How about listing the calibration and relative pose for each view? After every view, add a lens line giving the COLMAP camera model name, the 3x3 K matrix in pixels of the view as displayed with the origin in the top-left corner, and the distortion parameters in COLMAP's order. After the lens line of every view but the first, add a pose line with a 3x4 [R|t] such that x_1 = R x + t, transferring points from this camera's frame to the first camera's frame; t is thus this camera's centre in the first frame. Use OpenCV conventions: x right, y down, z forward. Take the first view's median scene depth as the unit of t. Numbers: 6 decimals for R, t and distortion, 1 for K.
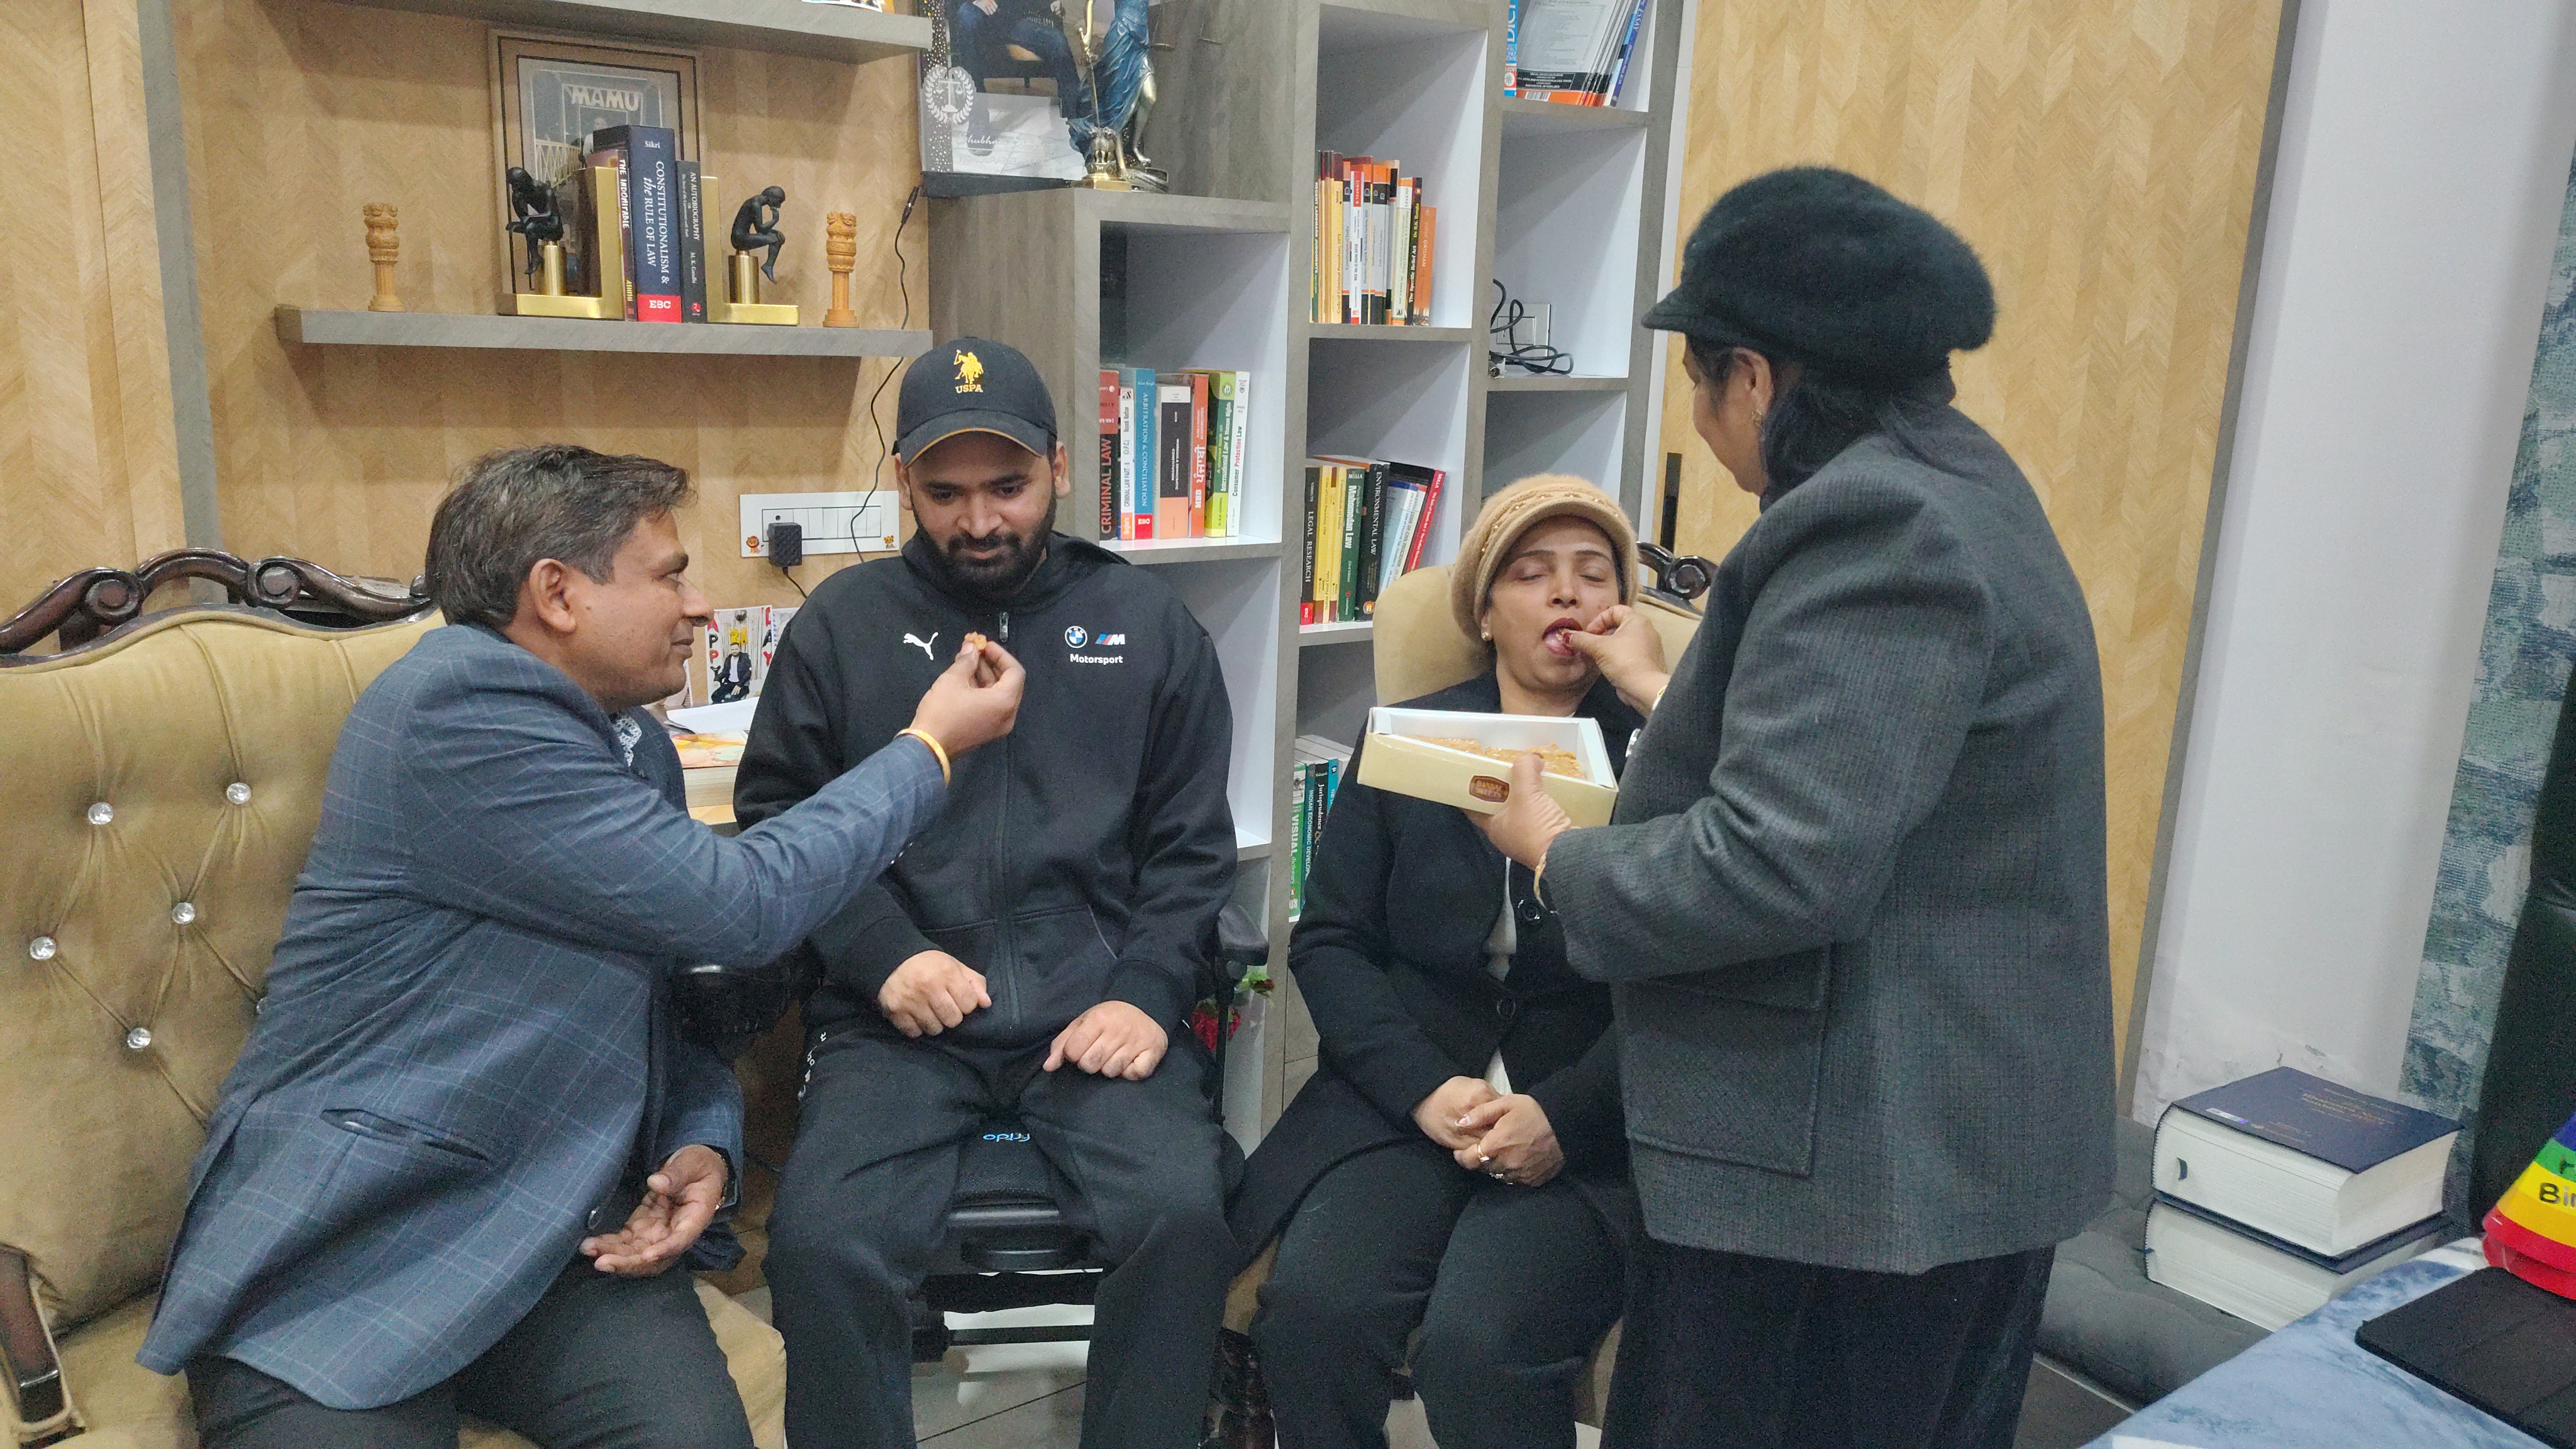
lens RADIAL K [[1764.5, 0, 1293.2], [0, 1764.5, 686.3], [0, 0, 1]] dist [-0.001350, -0.031125]
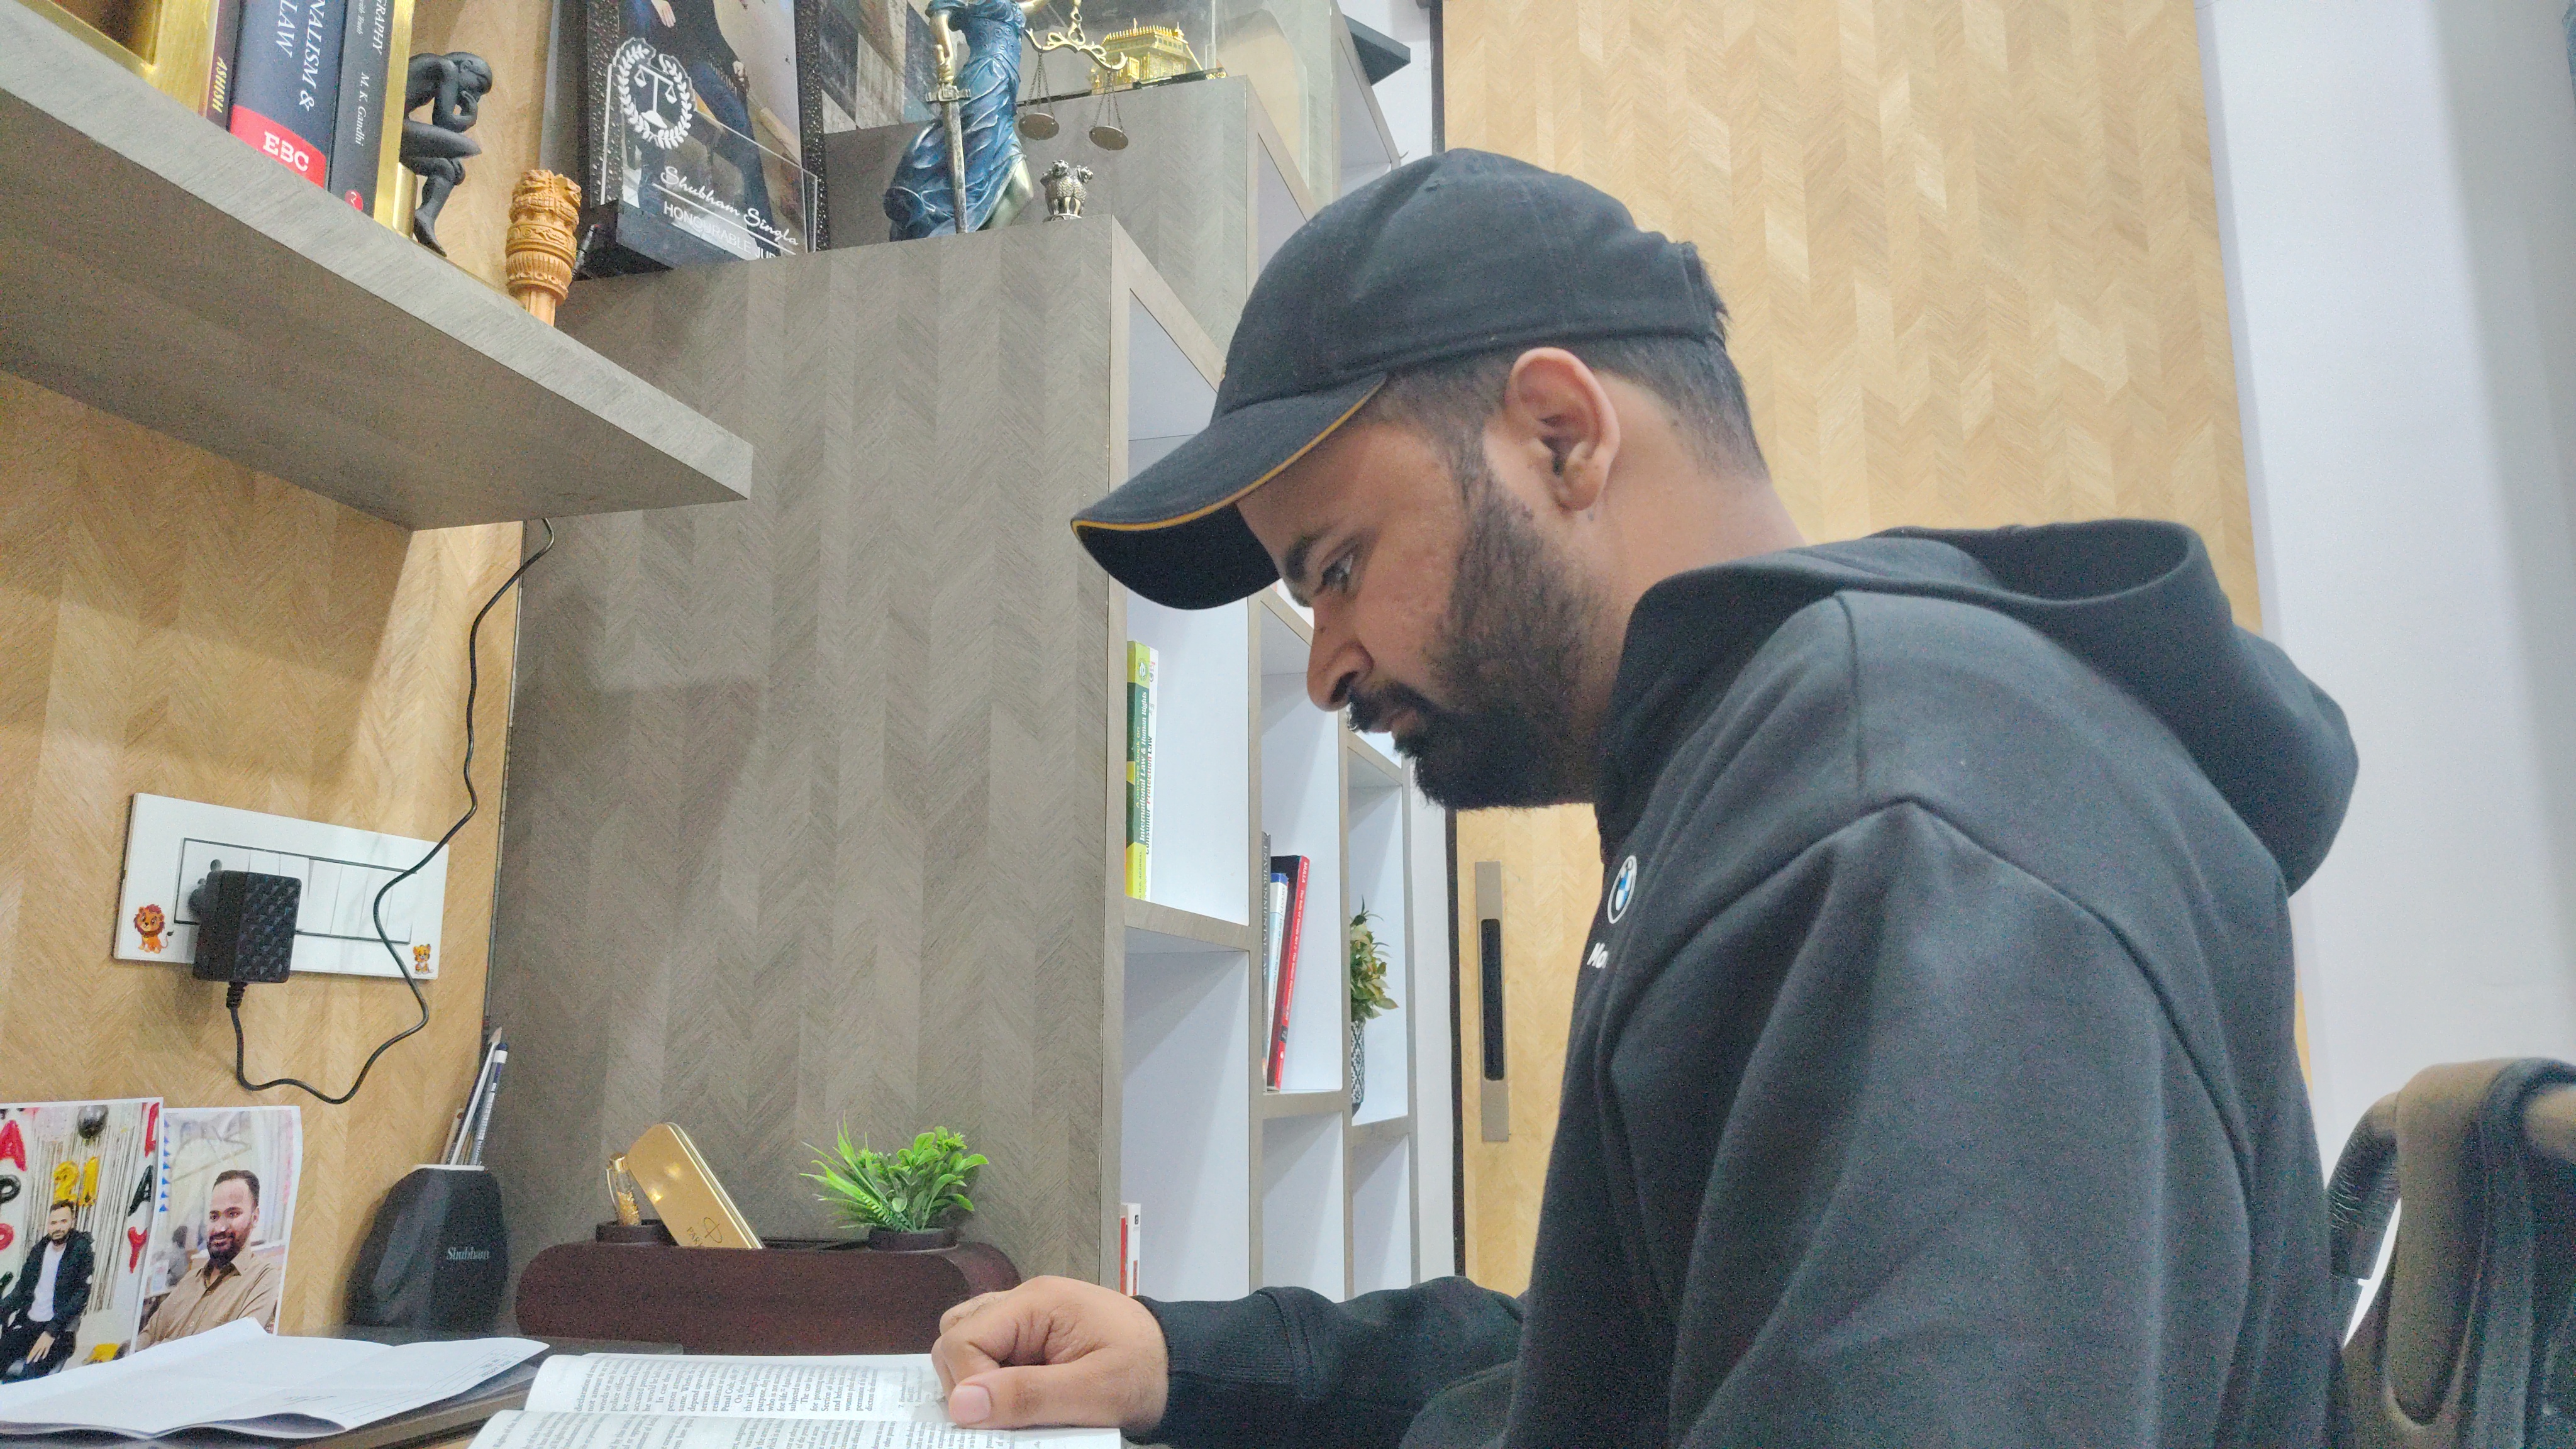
lens RADIAL K [[1764.5, 0, 1293.2], [0, 1764.5, 686.3], [0, 0, 1]] dist [-0.001350, -0.031125]
pose [[0.746886, 0.102479, 0.657008, -0.416945], [0.168785, 0.926475, -0.336385, 0.043133], [-0.643174, 0.362135, 0.674674, 0.637651]]
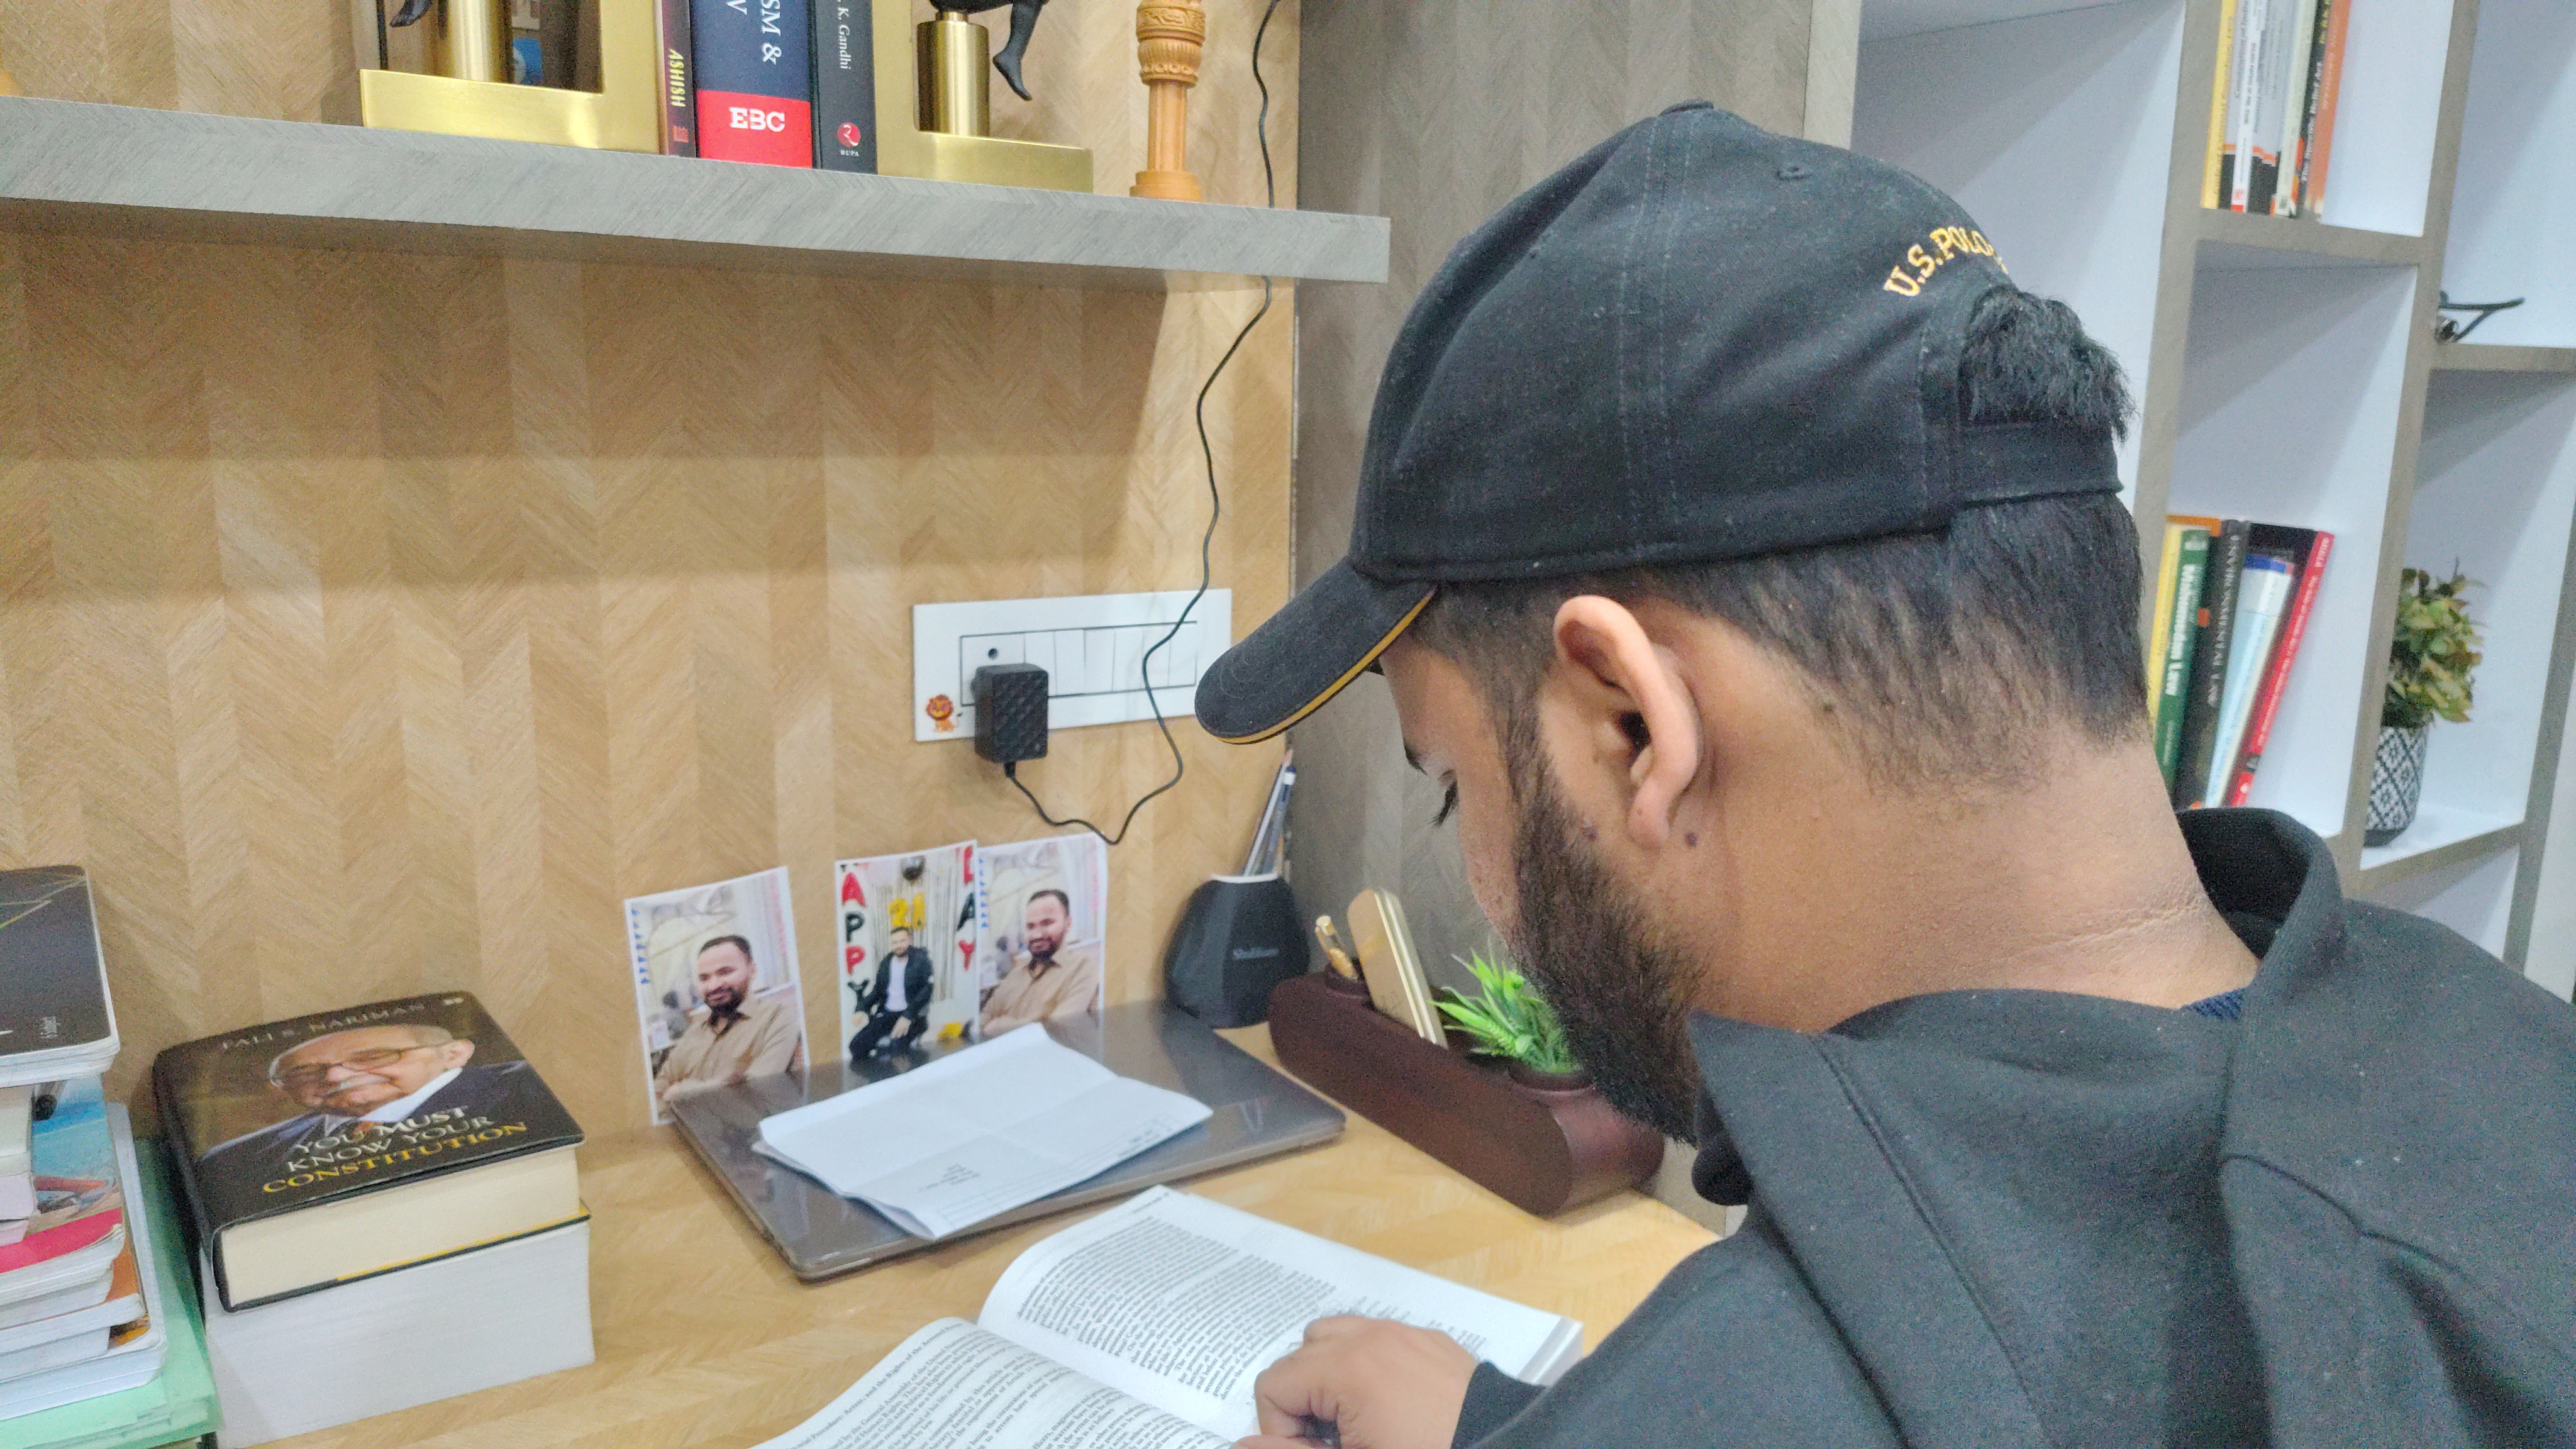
lens RADIAL K [[1757.0, 0, 1324.5], [0, 1757.0, 691.4], [0, 0, 1]] dist [0.001194, 0.000560]
pose [[0.999839, -0.013134, 0.012216, -0.236686], [0.013449, 0.999570, -0.026074, -0.080972], [-0.011869, 0.026234, 0.999585, 0.607626]]
